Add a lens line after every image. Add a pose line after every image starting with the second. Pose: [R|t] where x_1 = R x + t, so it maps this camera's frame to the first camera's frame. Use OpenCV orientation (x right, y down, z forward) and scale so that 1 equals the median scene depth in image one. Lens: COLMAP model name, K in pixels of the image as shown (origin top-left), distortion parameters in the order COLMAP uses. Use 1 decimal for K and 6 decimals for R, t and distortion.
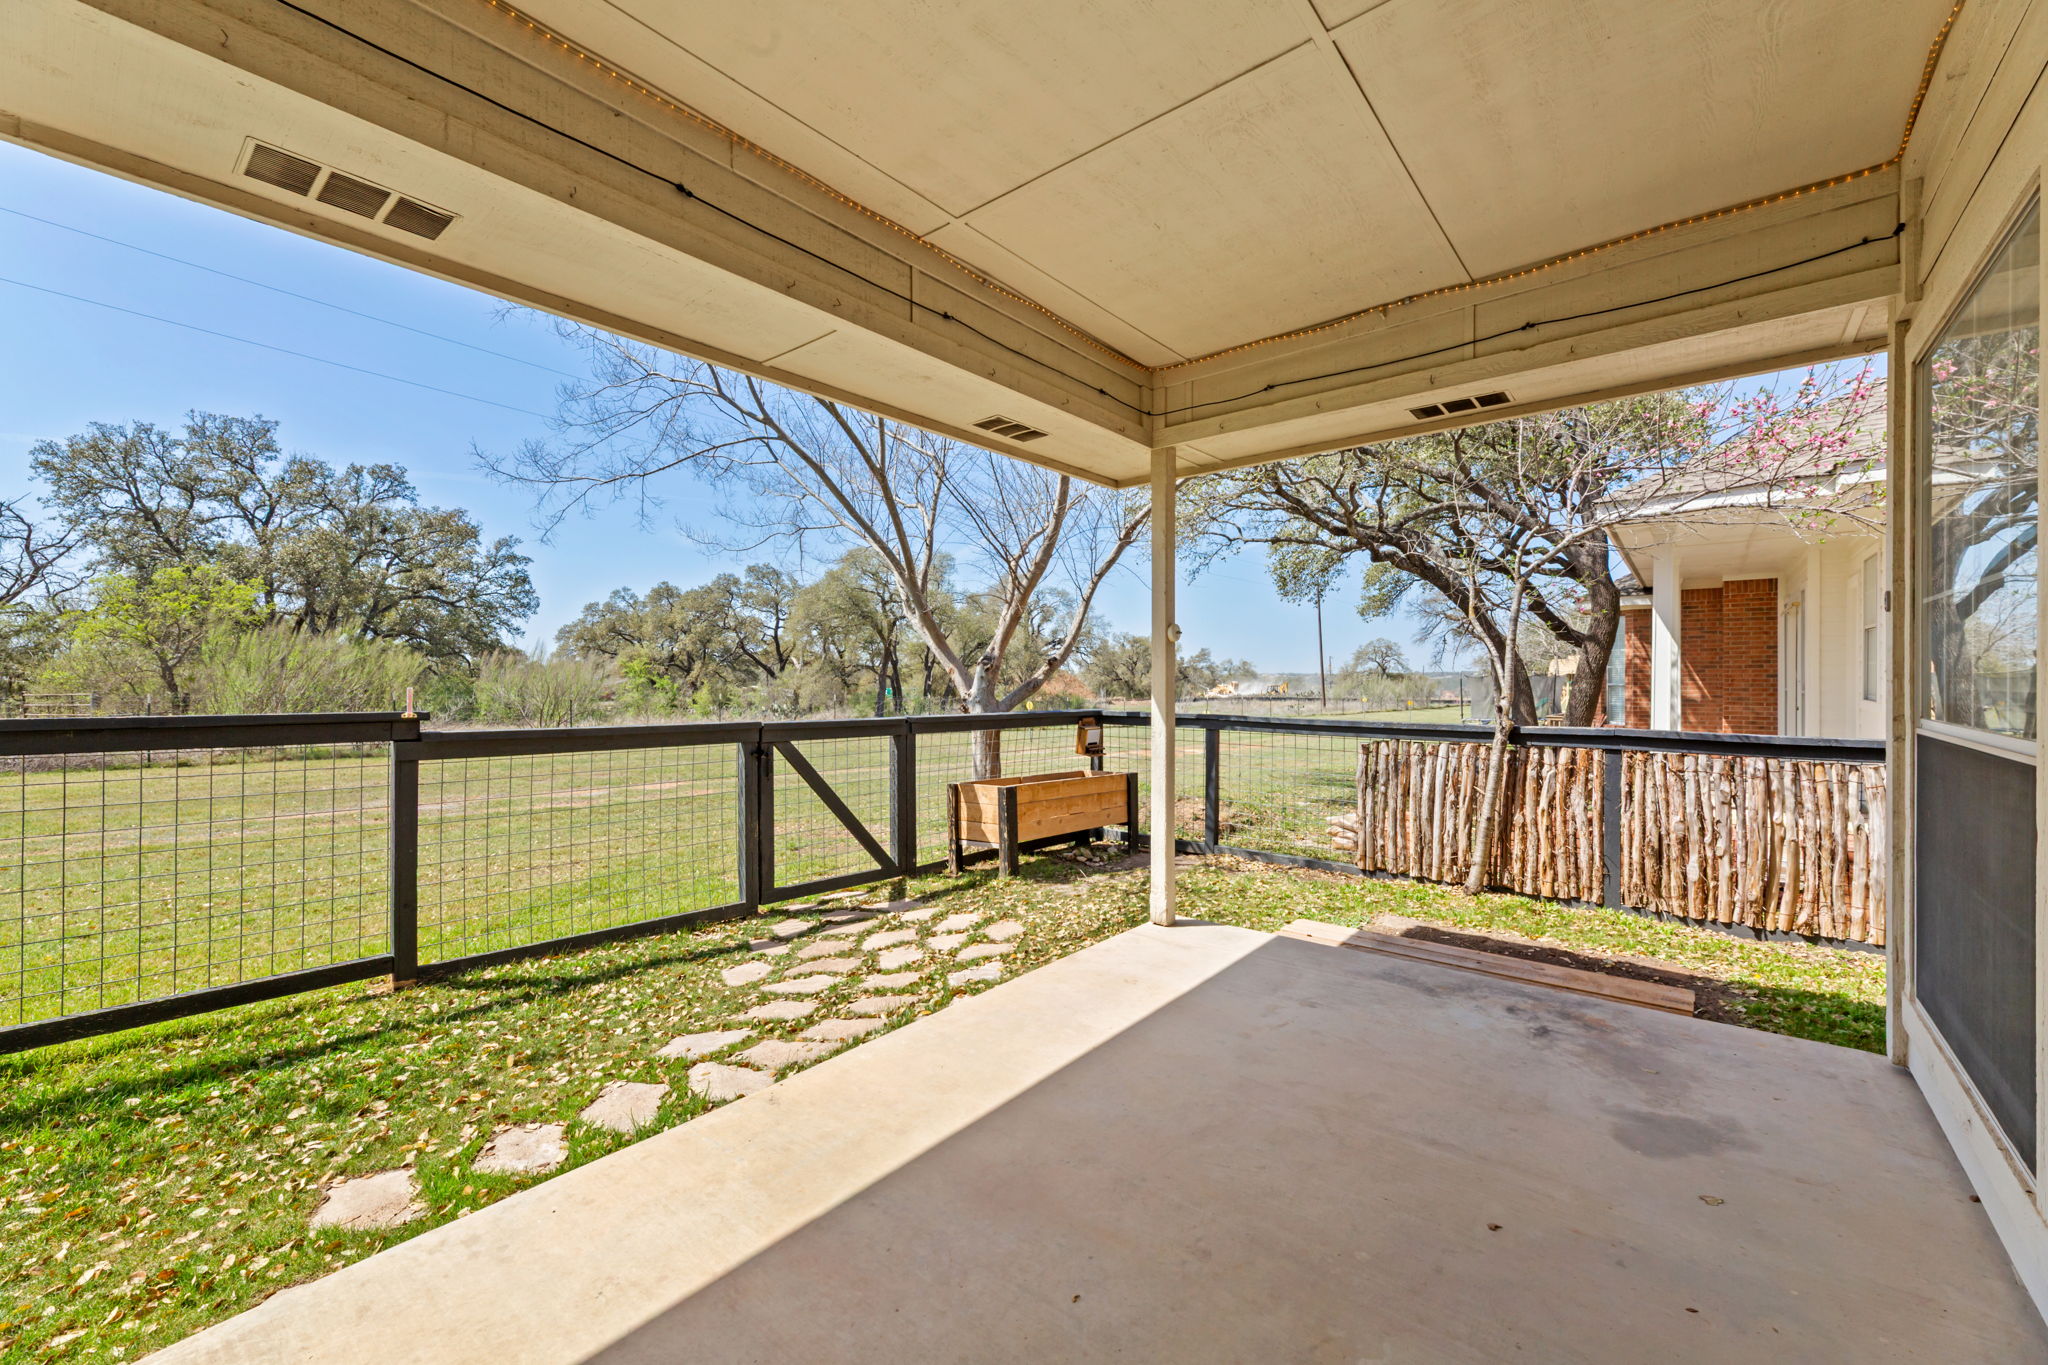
lens RADIAL K [[819.8, 0, 1035.9], [0, 819.8, 687.7], [0, 0, 1]] dist [0.002467, -0.000089]
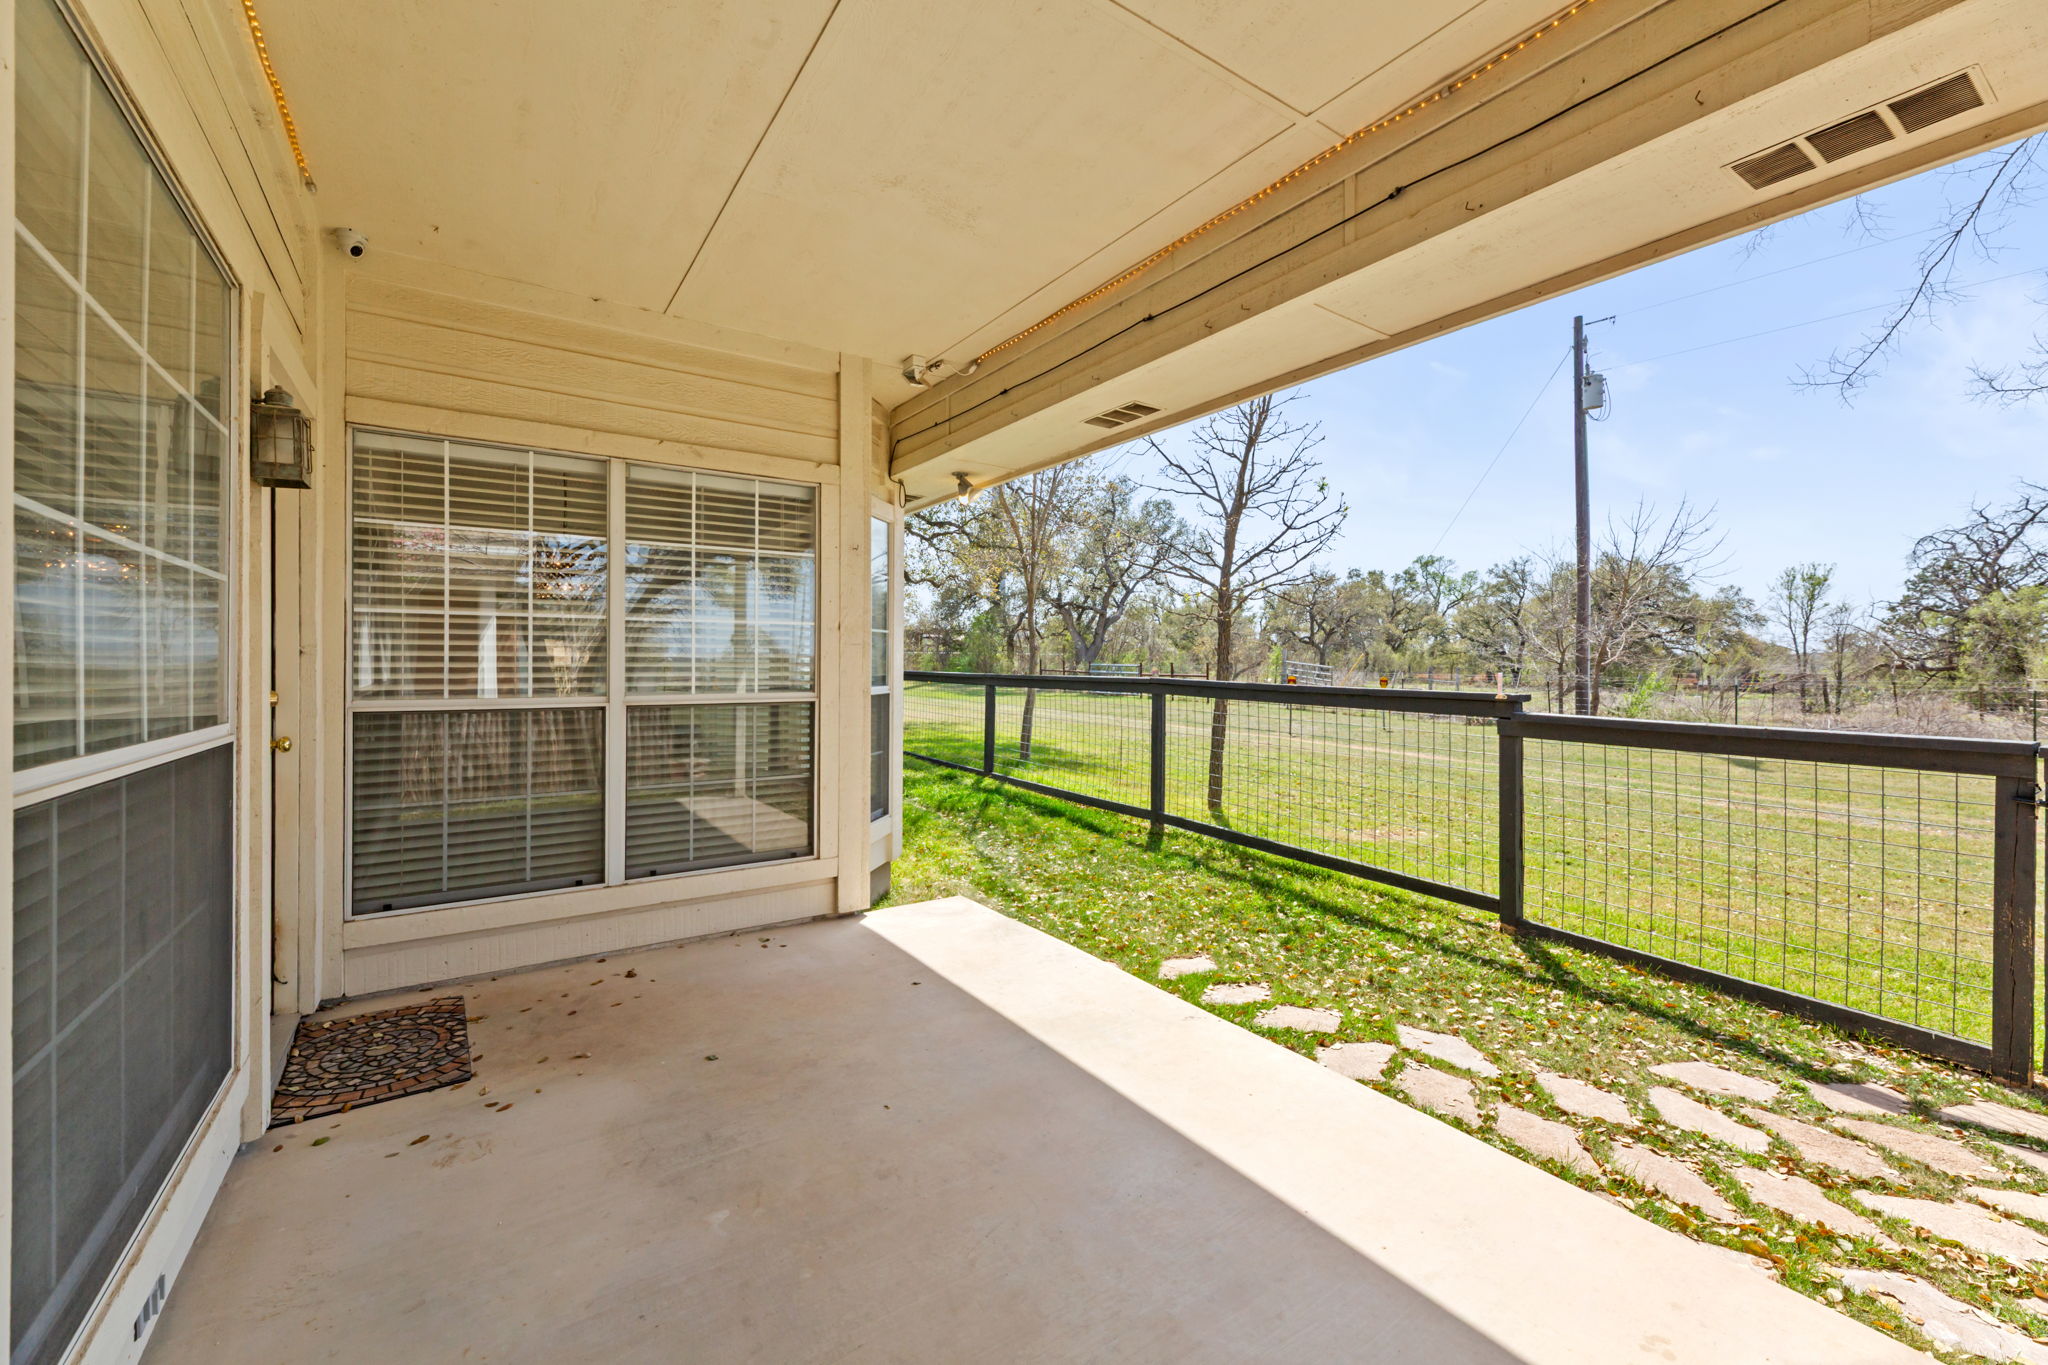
lens RADIAL K [[819.8, 0, 1008.1], [0, 819.8, 665.7], [0, 0, 1]] dist [0.002467, -0.000089]
pose [[-0.302719, 0.002184, -0.953077, 0.541342], [-0.012294, 0.999905, 0.006196, -0.009034], [0.953000, 0.013593, -0.302664, 0.660481]]
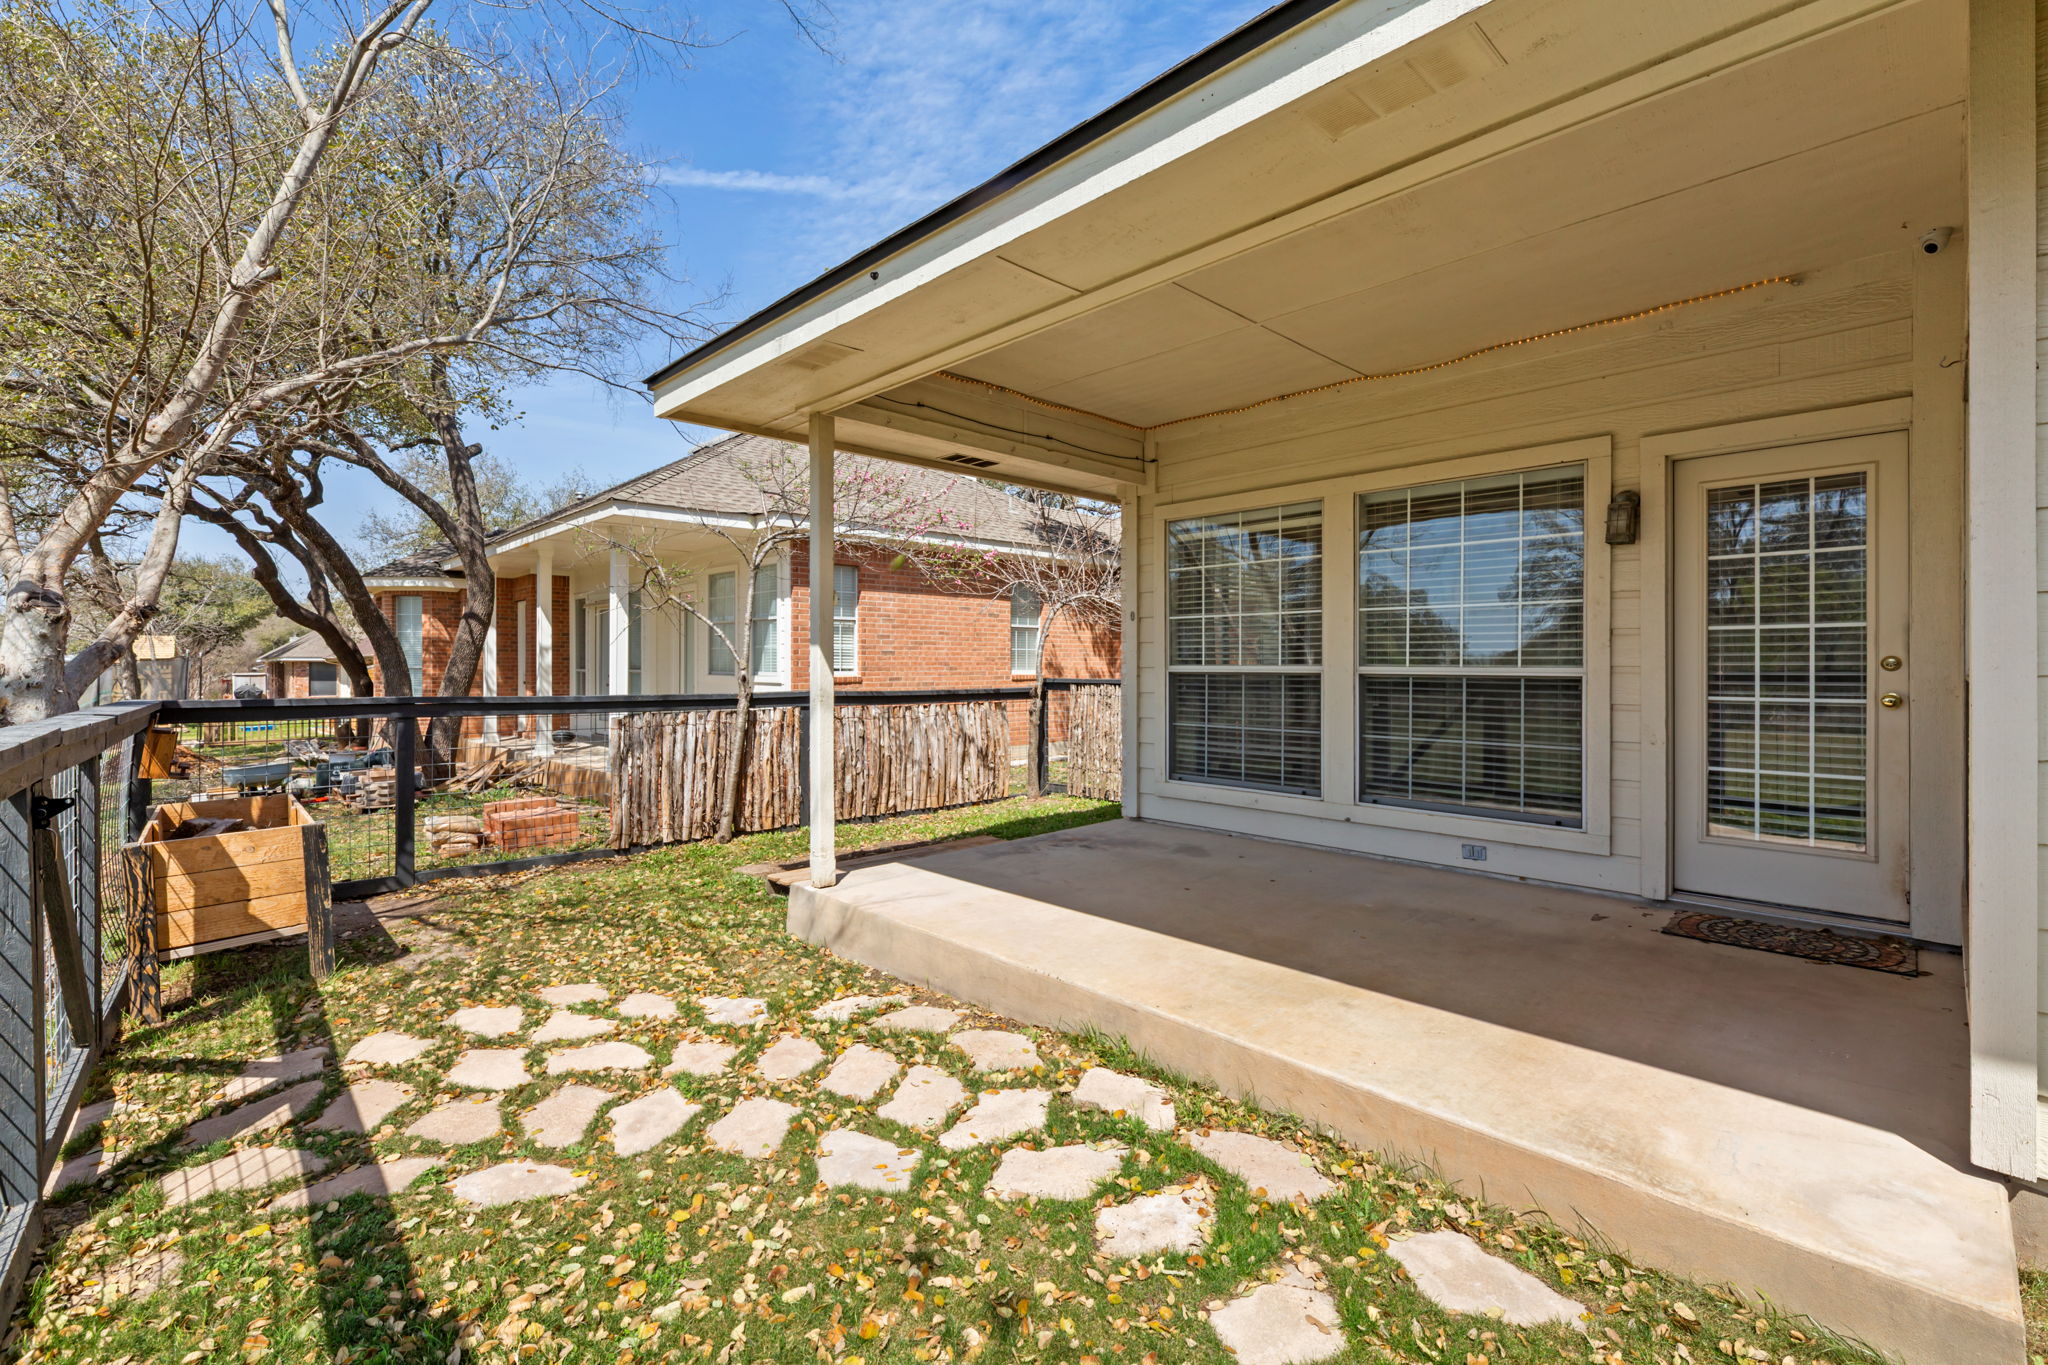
lens RADIAL K [[882.8, 0, 1022.7], [0, 882.8, 669.8], [0, 0, 1]] dist [0.002123, -0.000015]
pose [[0.124118, -0.002027, 0.992265, -0.922178], [0.012619, 0.999920, 0.000465, 0.025379], [-0.992187, 0.012464, 0.124133, 0.641313]]
